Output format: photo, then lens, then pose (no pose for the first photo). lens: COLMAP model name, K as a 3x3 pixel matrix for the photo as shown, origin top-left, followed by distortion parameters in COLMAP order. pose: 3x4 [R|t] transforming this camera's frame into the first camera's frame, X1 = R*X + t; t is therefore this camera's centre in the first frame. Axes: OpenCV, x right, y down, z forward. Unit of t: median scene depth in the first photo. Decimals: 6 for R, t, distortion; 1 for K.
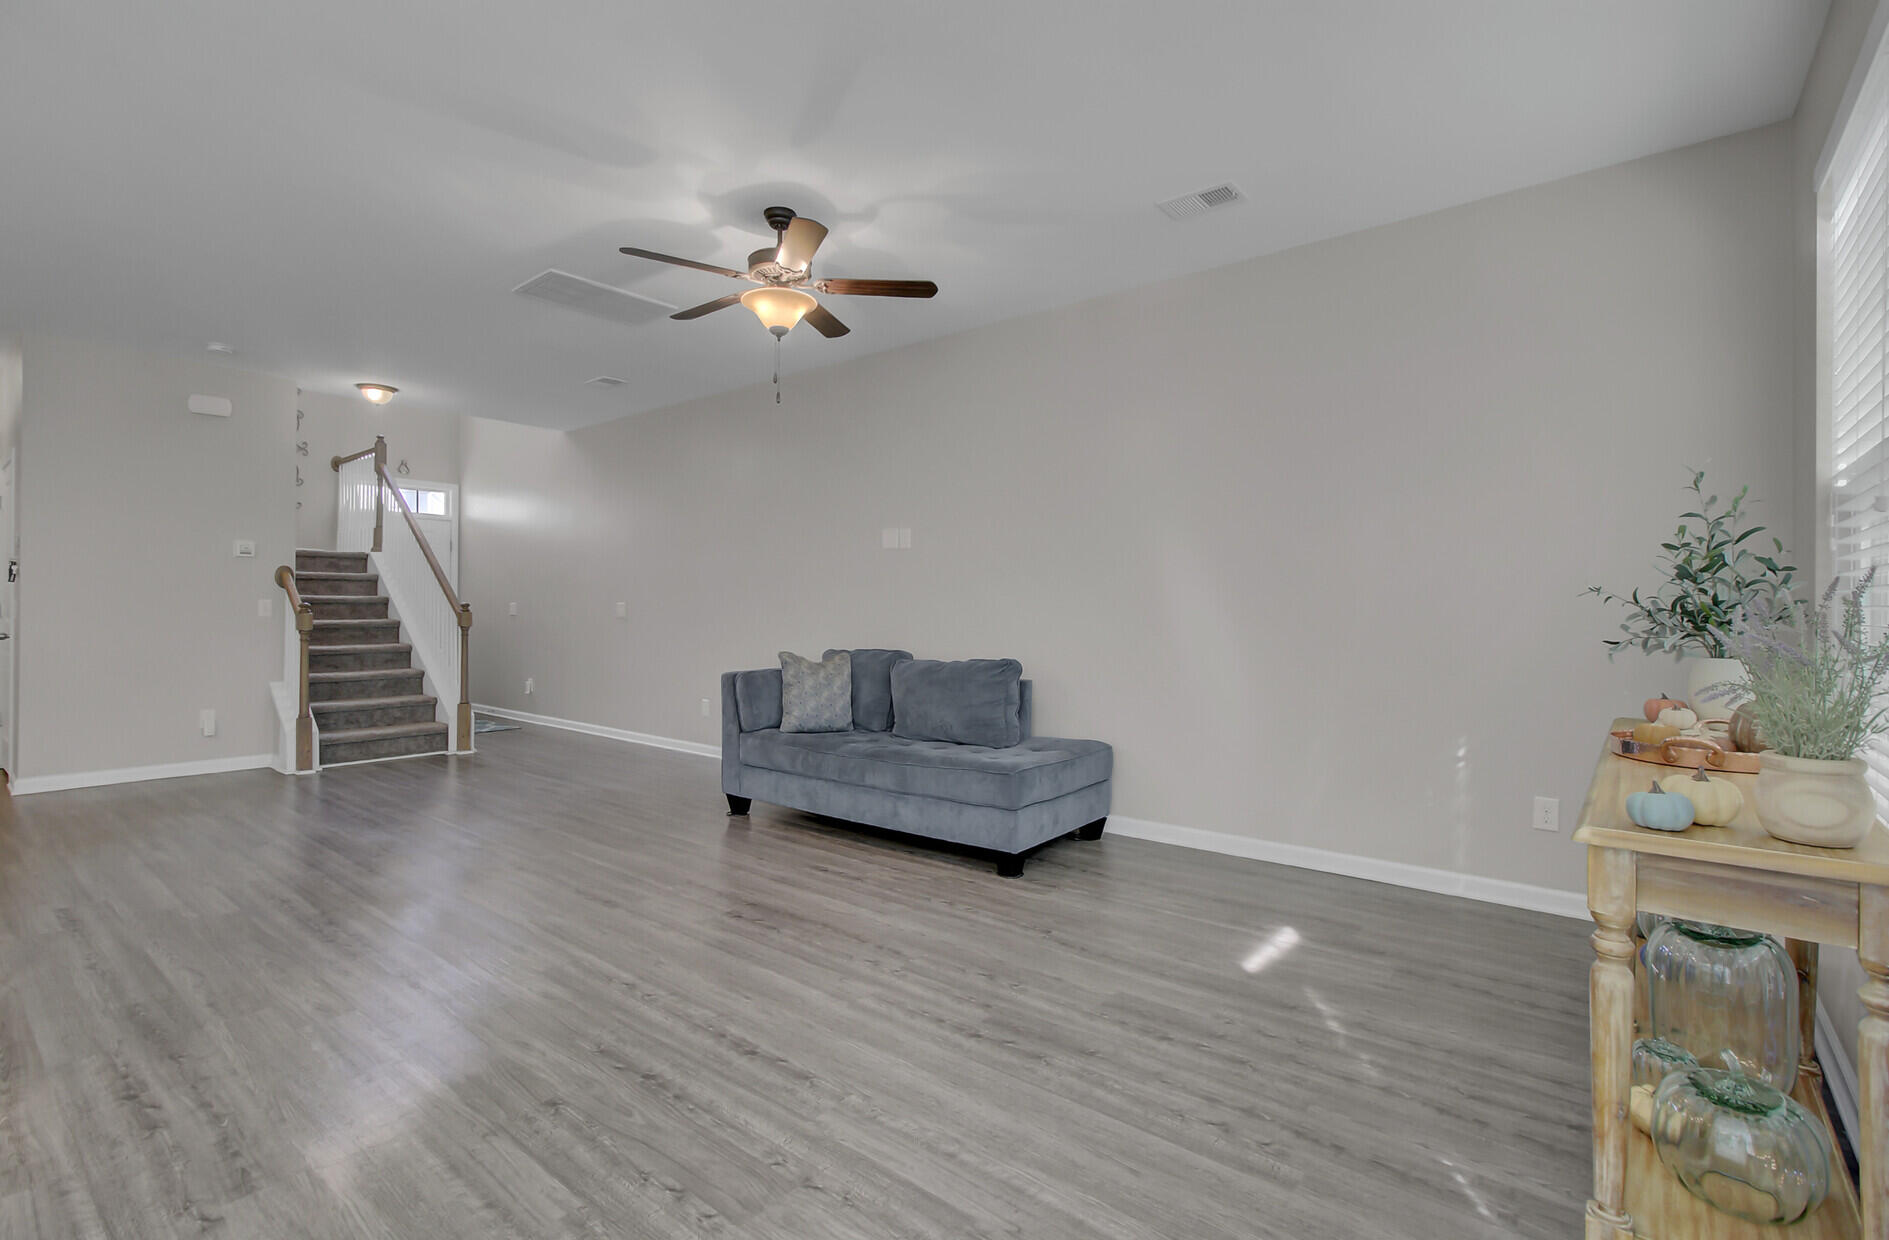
lens RADIAL K [[870.8, 0, 931.5], [0, 870.8, 602.9], [0, 0, 1]] dist [0.001157, 0.001152]
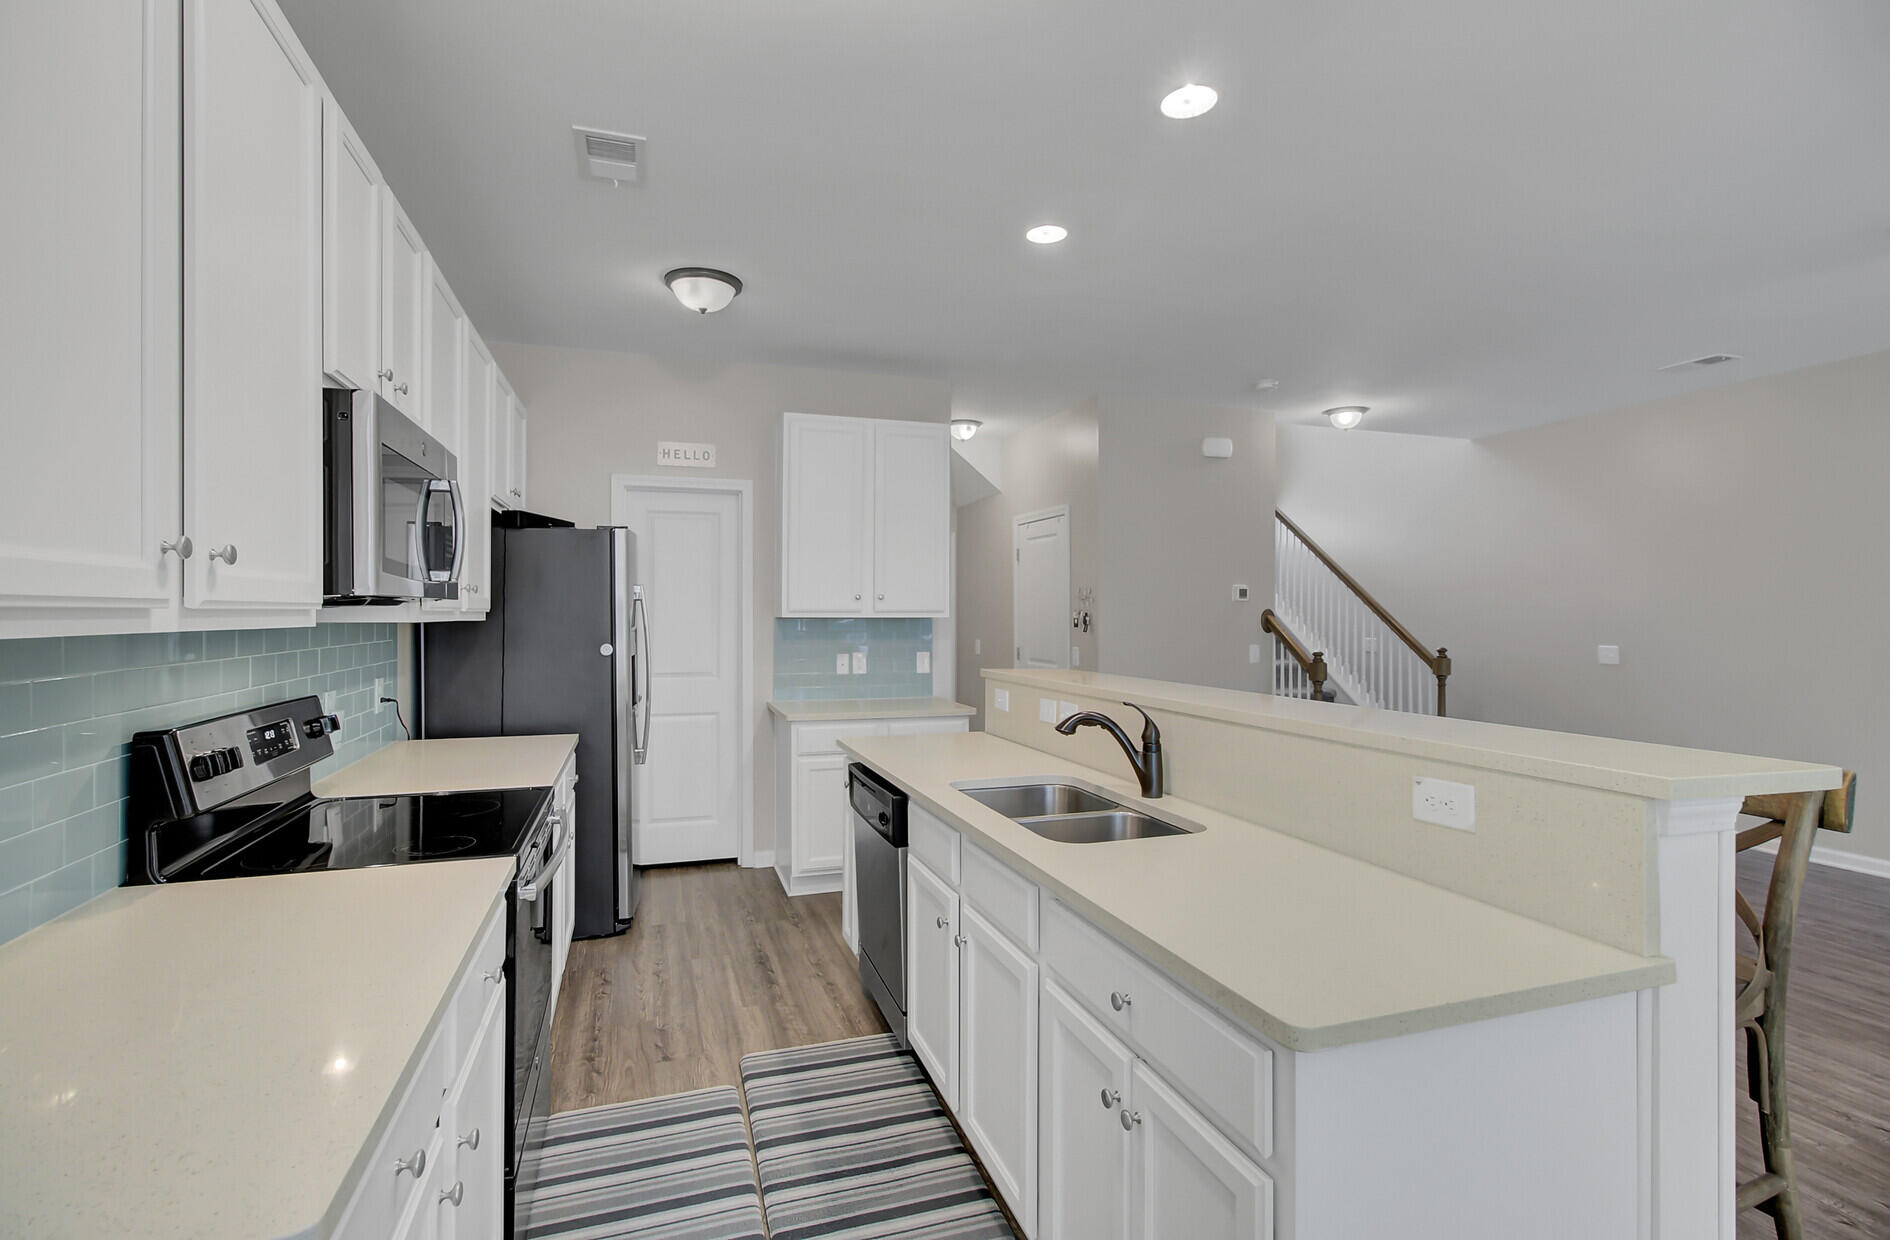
lens RADIAL K [[861.9, 0, 928.9], [0, 861.9, 609.7], [0, 0, 1]] dist [-0.003793, 0.001063]
pose [[0.848382, -0.006685, -0.529342, -0.735819], [0.005327, 0.999977, -0.004092, -0.053492], [0.529357, 0.000652, 0.848399, 0.011028]]
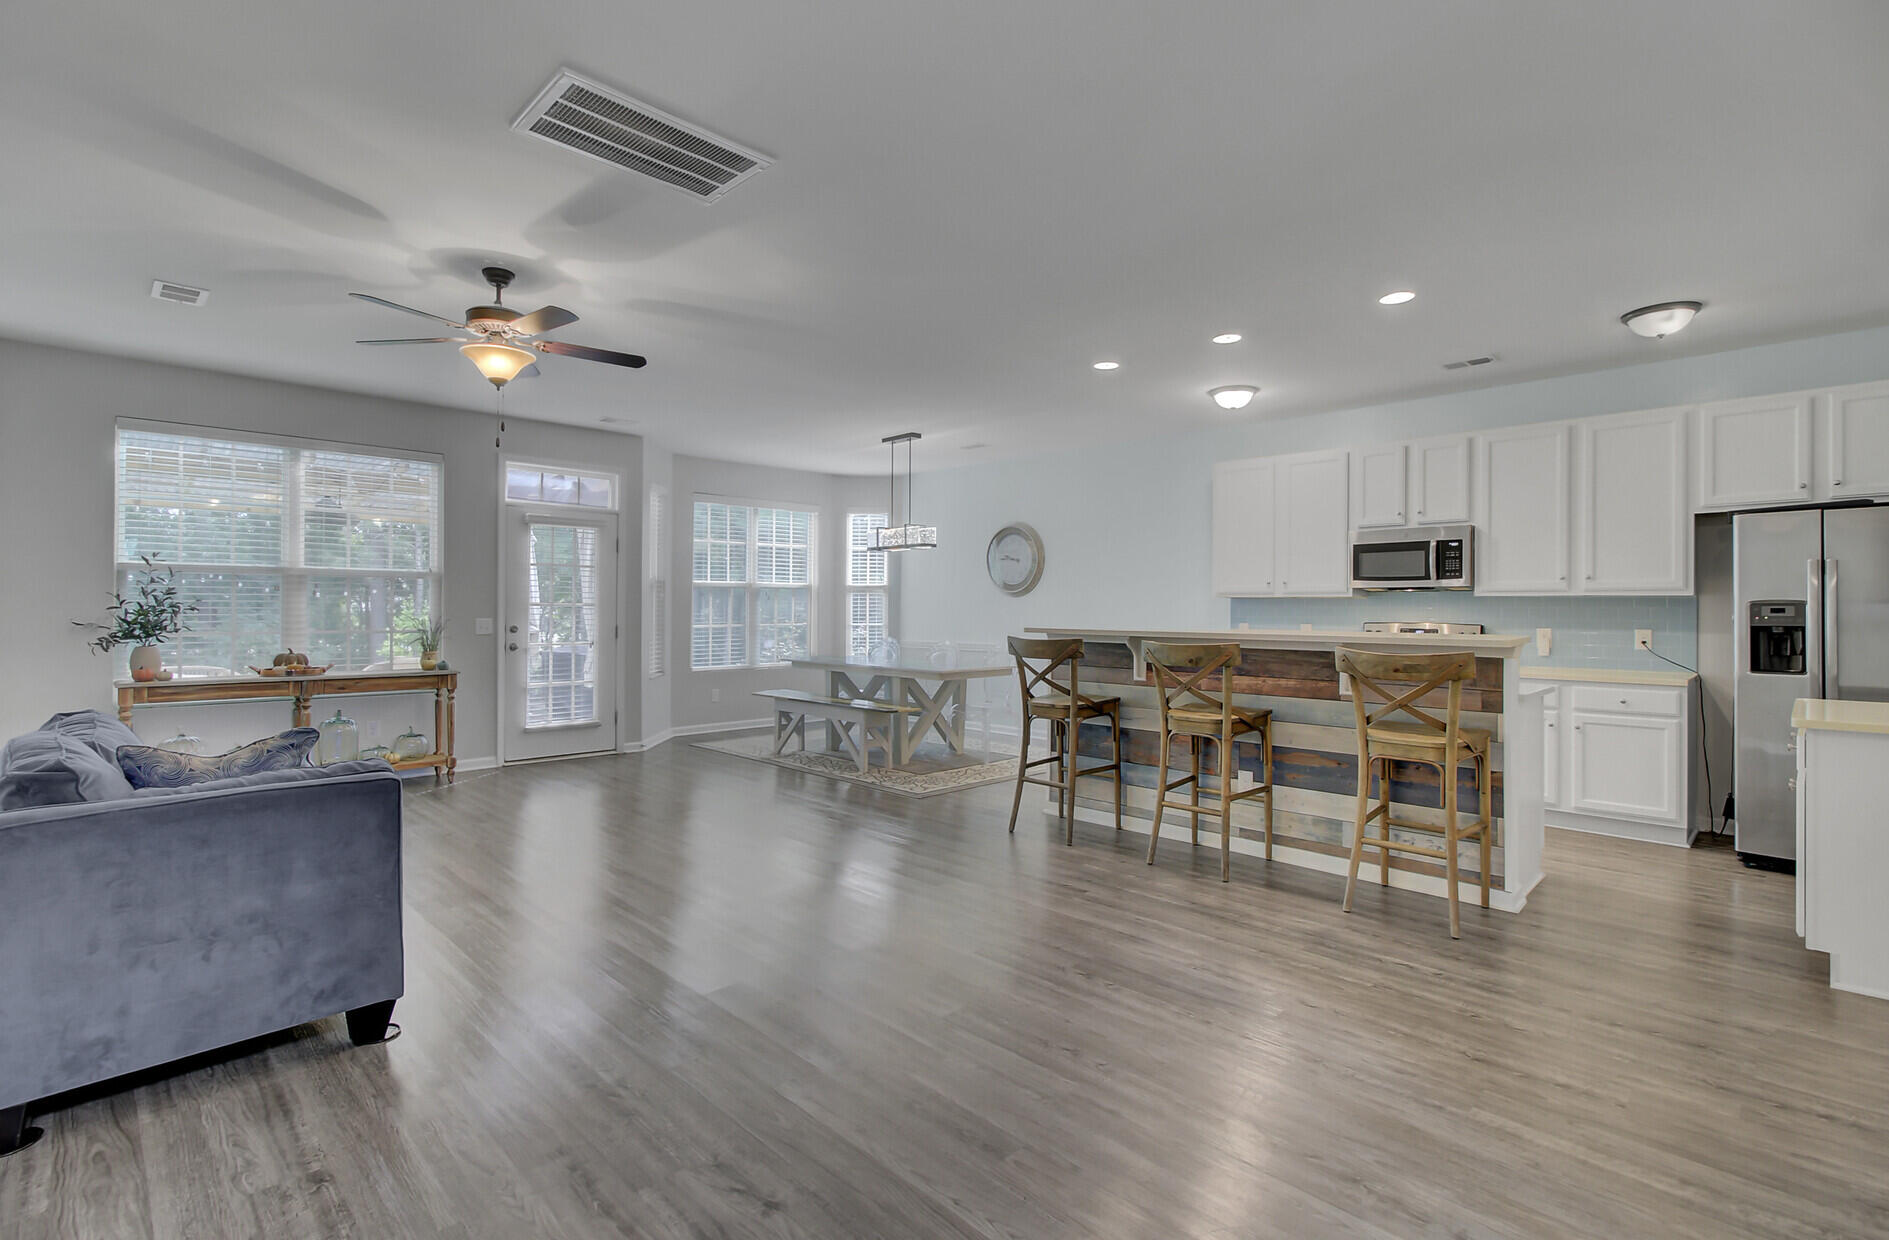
lens RADIAL K [[870.2, 0, 937.4], [0, 870.2, 612.3], [0, 0, 1]] dist [0.002026, 0.000544]
pose [[-0.995585, -0.009820, 0.093350, -0.629674], [-0.009753, 0.999952, 0.001175, -0.022022], [-0.093357, 0.000260, -0.995633, 1.549711]]
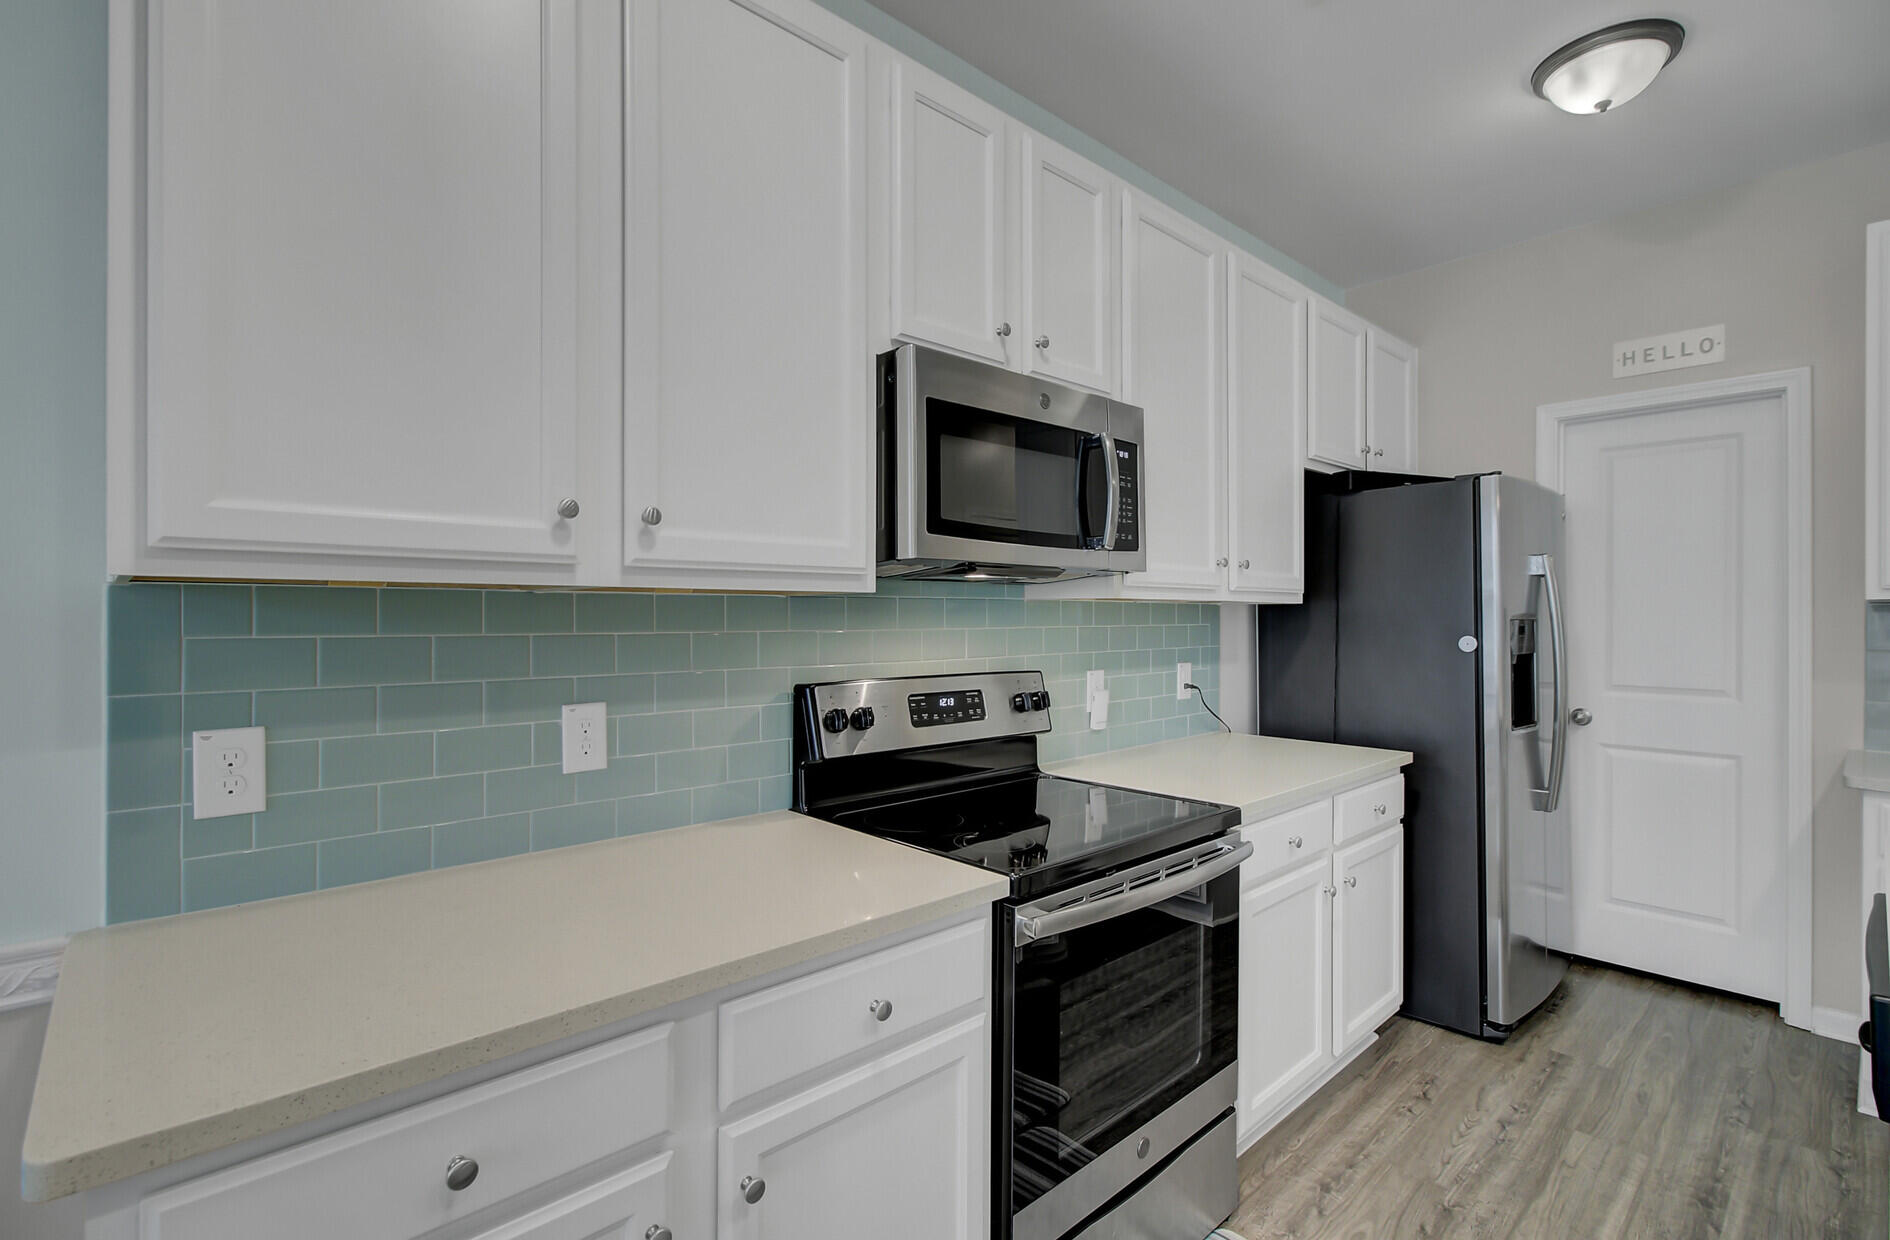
lens RADIAL K [[869.9, 0, 927.1], [0, 869.9, 618.4], [0, 0, 1]] dist [-0.001612, 0.001102]
pose [[-0.129697, -0.001292, -0.991553, -0.781610], [0.002022, 0.999997, -0.001568, -0.038579], [0.991552, -0.002209, -0.129694, 0.241348]]
